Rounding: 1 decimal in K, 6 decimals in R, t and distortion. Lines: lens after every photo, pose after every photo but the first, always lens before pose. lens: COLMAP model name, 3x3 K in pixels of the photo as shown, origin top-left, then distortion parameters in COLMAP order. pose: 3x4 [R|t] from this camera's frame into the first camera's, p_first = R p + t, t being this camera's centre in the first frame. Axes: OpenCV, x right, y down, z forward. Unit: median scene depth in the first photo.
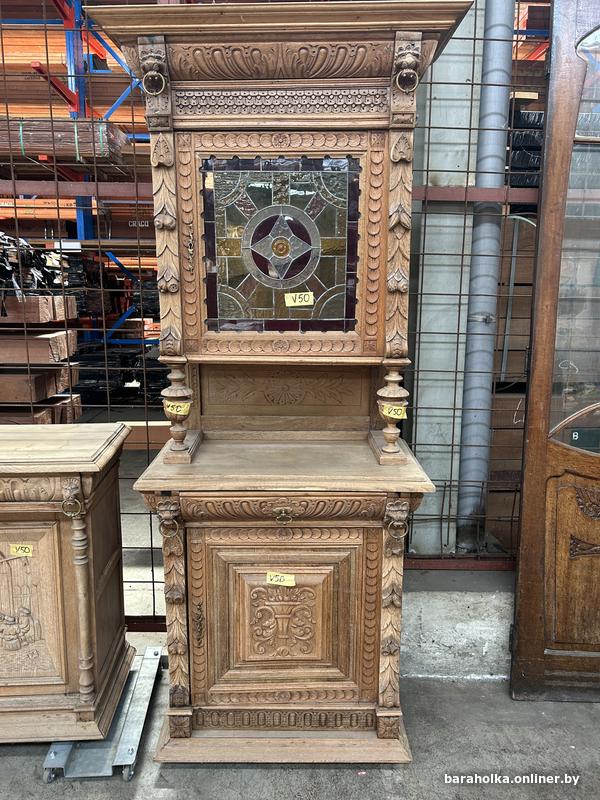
lens RADIAL K [[605.7, 0, 312.9], [0, 605.7, 399.6], [0, 0, 1]] dist [0.041598, -0.046470]
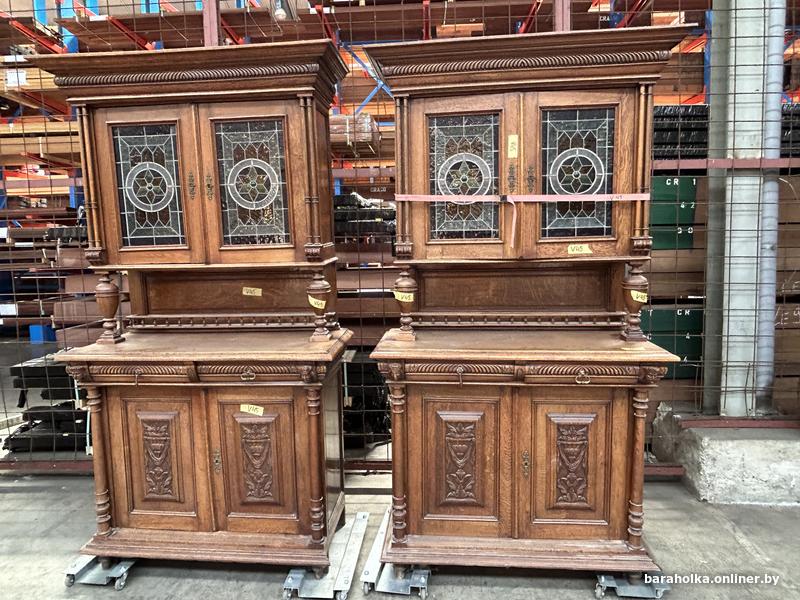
lens RADIAL K [[531.1, 0, 397.0], [0, 531.1, 279.2], [0, 0, 1]] dist [-0.026355, 0.009840]
pose [[0.995348, -0.019804, -0.094285, -0.491987], [0.009996, 0.994591, -0.103386, 0.063928], [0.095823, 0.101962, 0.990162, -0.308969]]
